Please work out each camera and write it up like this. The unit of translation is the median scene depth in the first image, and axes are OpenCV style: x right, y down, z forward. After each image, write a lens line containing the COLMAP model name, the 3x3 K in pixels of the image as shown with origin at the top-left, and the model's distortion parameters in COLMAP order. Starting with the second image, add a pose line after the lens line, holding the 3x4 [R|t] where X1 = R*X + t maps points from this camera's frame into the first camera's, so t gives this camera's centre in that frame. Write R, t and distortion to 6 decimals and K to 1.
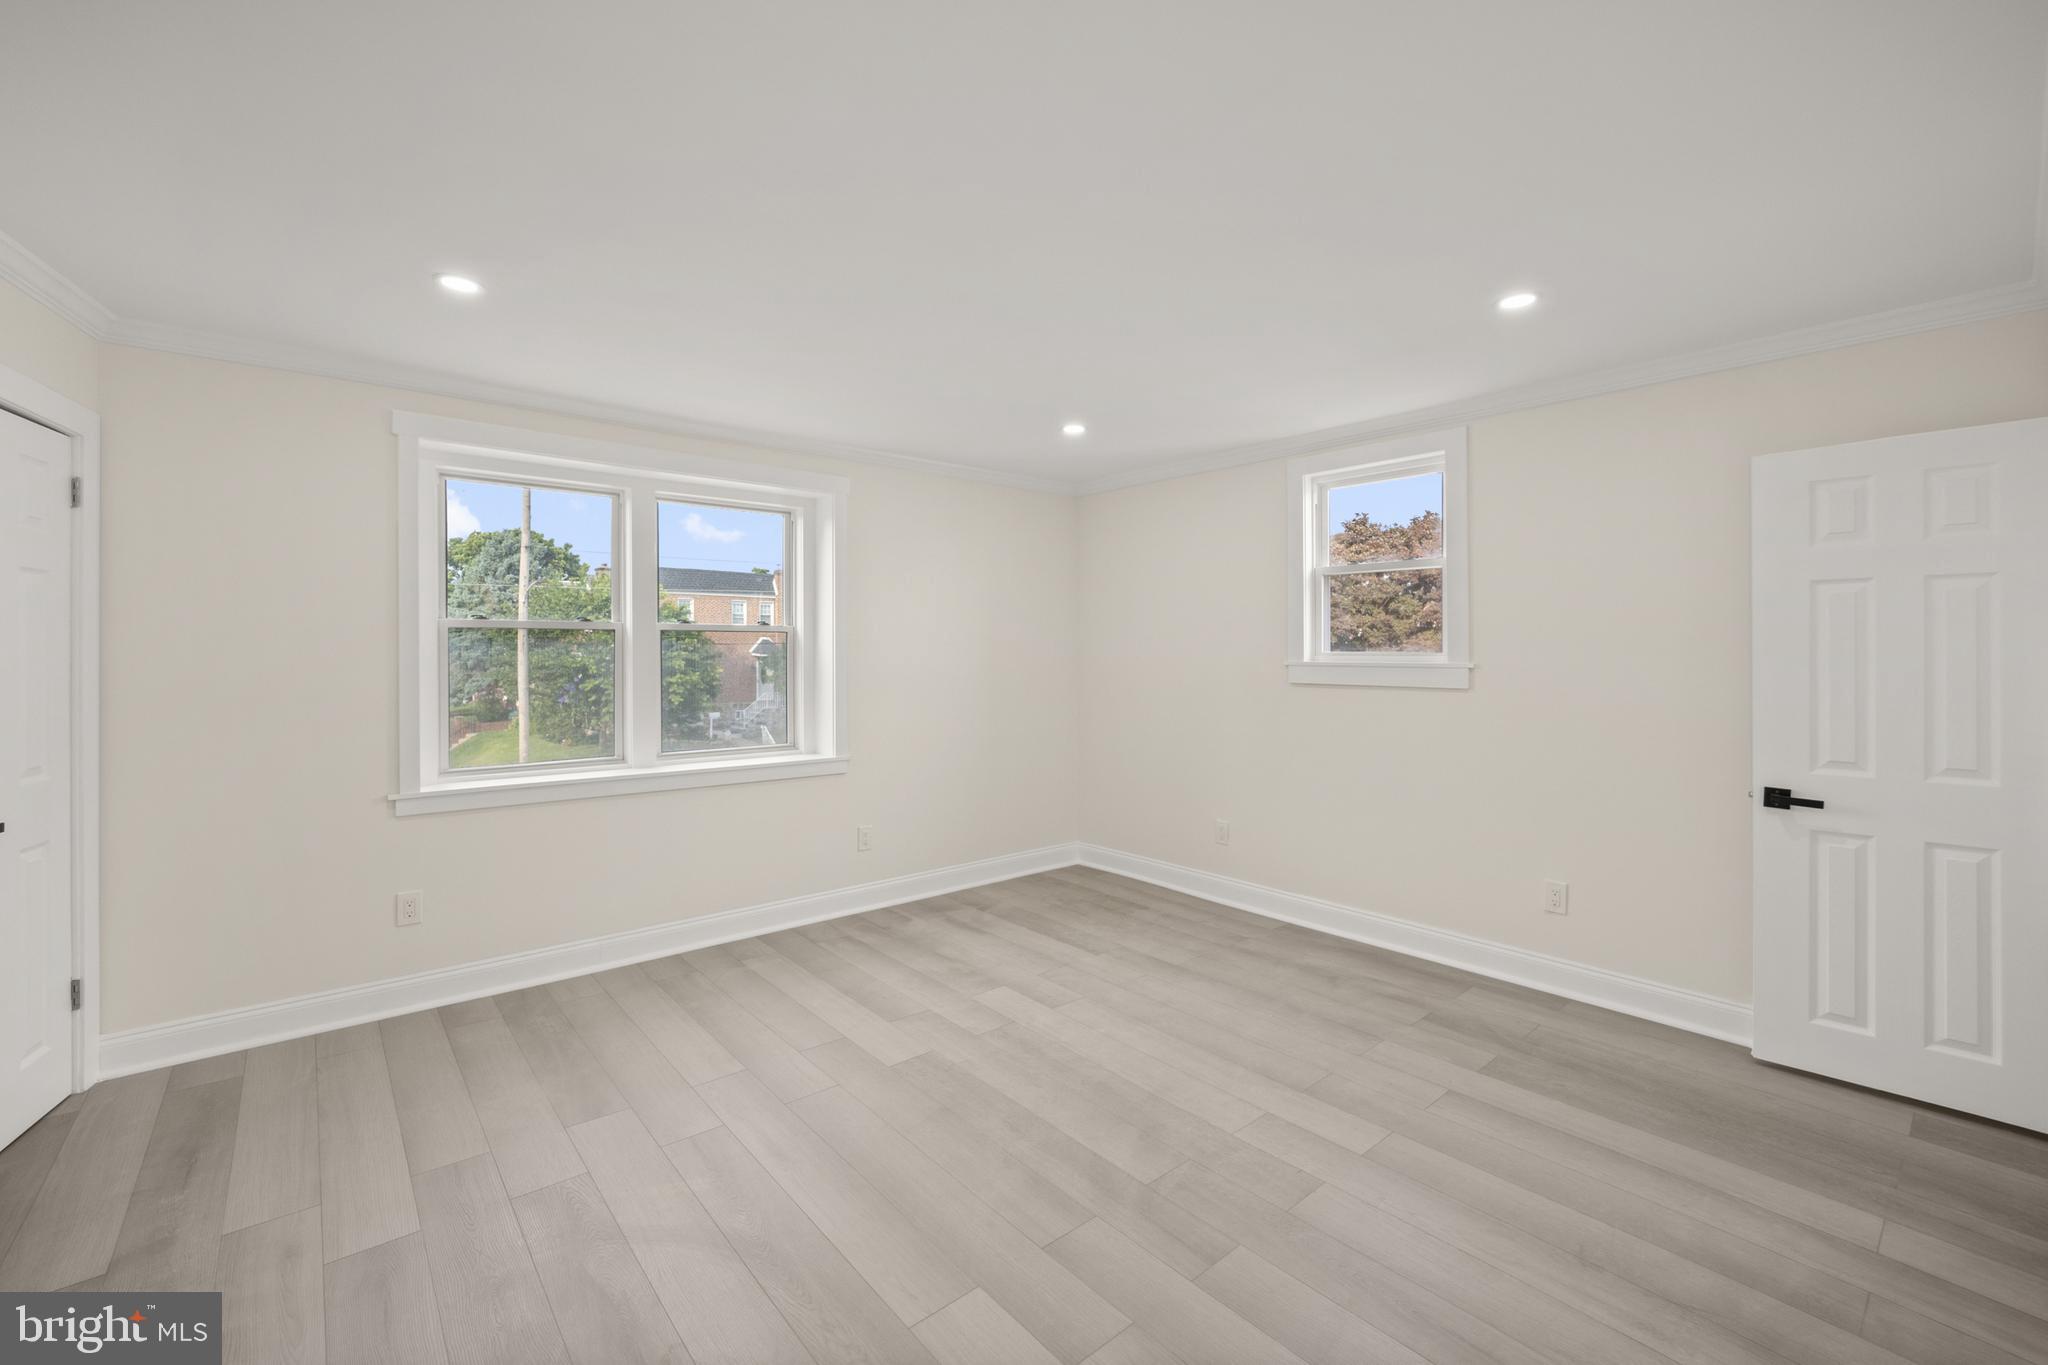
lens RADIAL K [[856.5, 0, 1015.7], [0, 856.5, 662.0], [0, 0, 1]] dist [-0.010680, 0.003289]
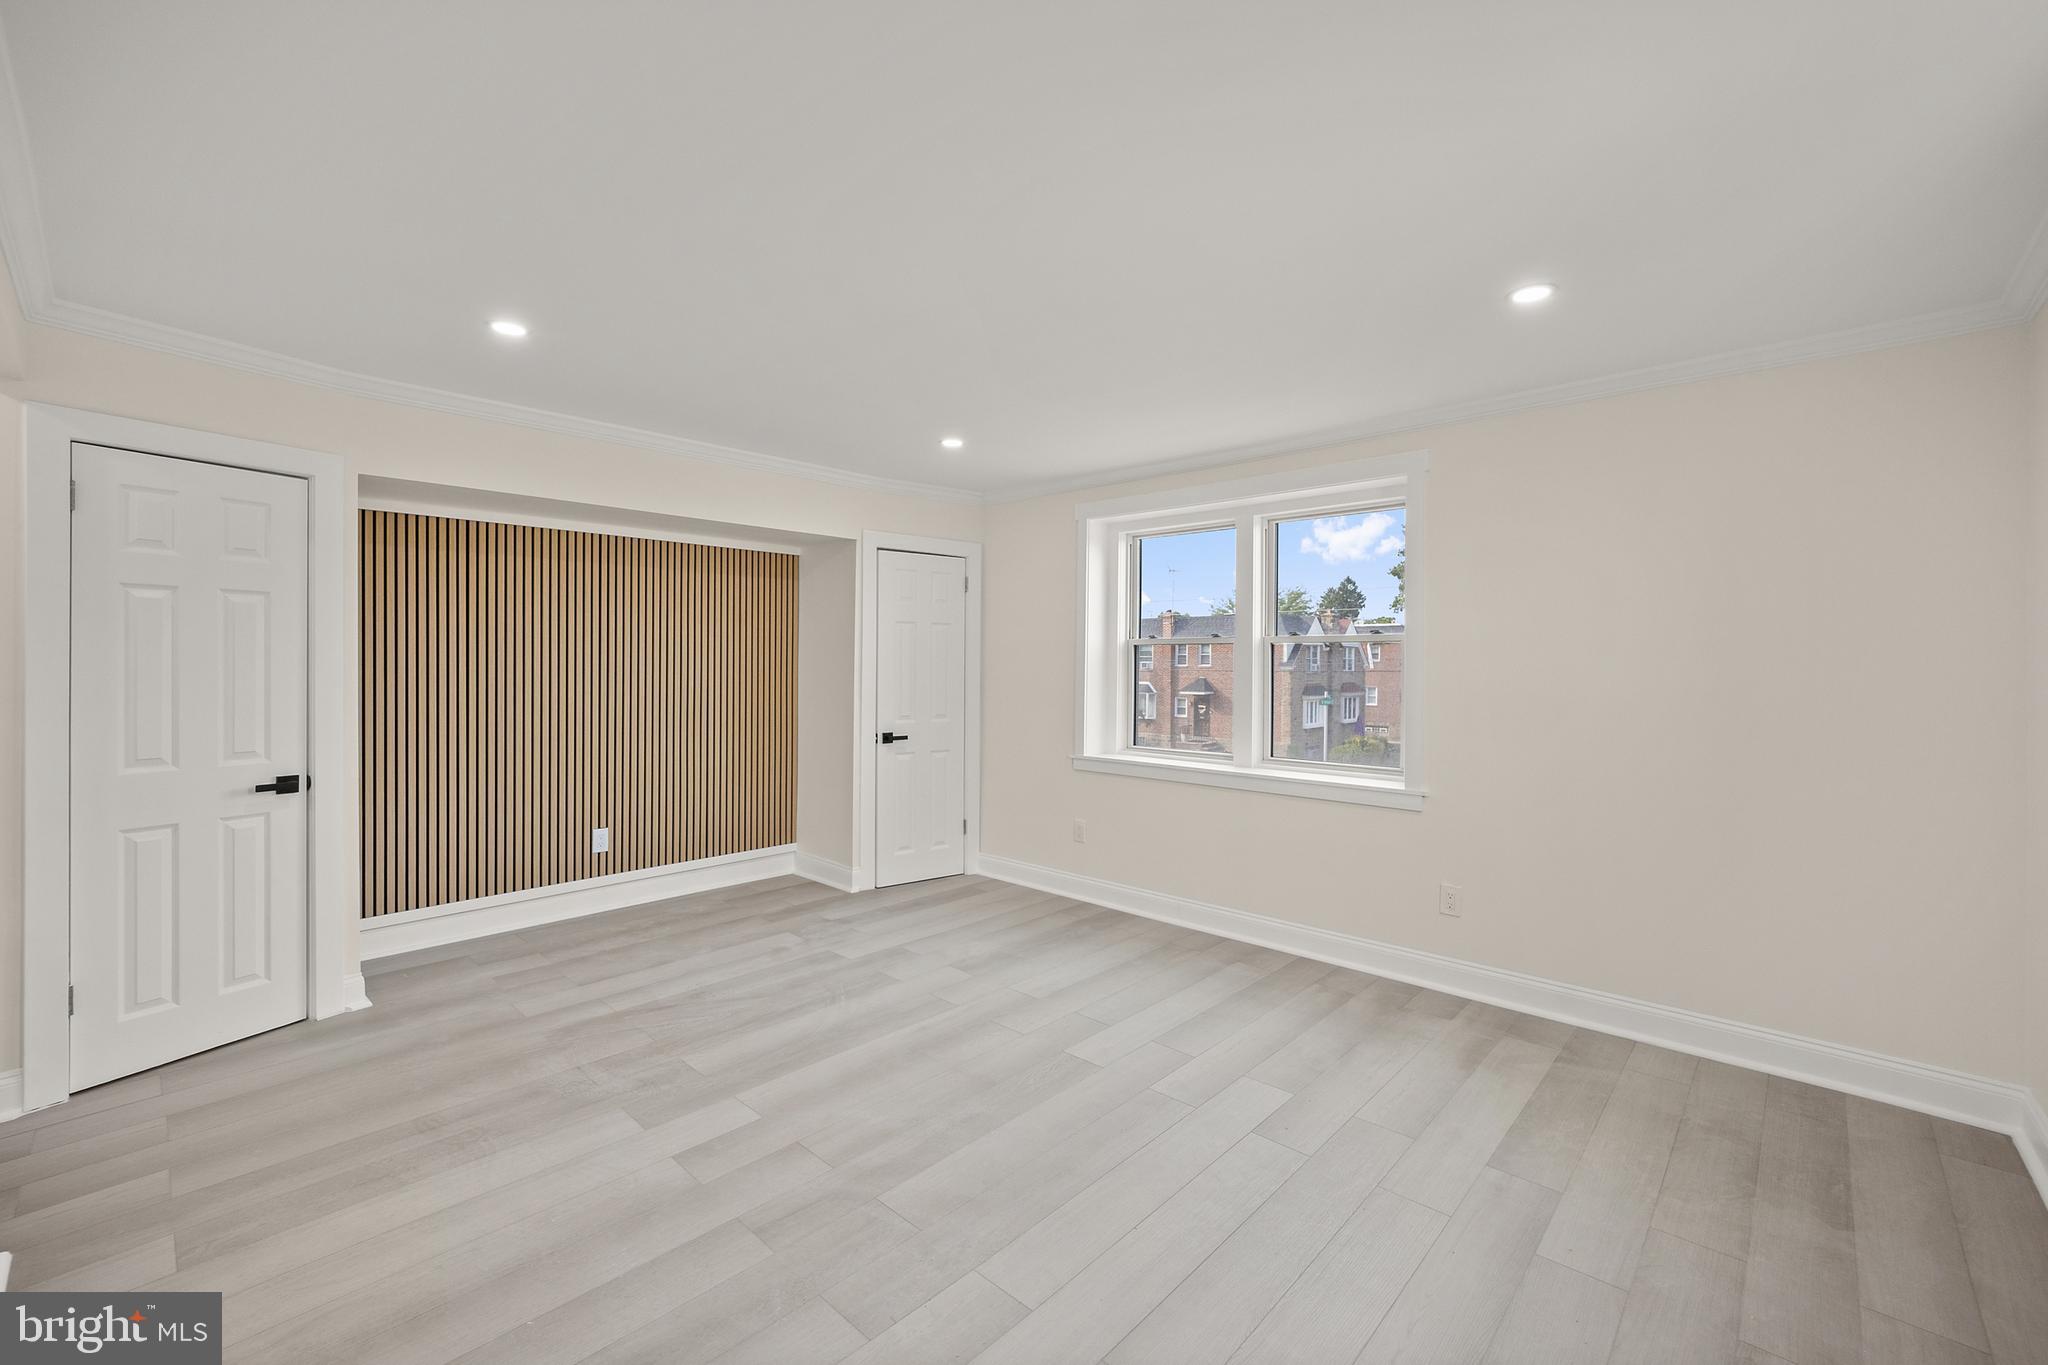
lens RADIAL K [[856.5, 0, 1008.7], [0, 856.5, 672.1], [0, 0, 1]] dist [-0.010680, 0.003289]
pose [[0.092766, 0.010450, -0.995633, 0.693117], [-0.016754, 0.999820, 0.008933, -0.004761], [0.995547, 0.015853, 0.092924, 0.636607]]
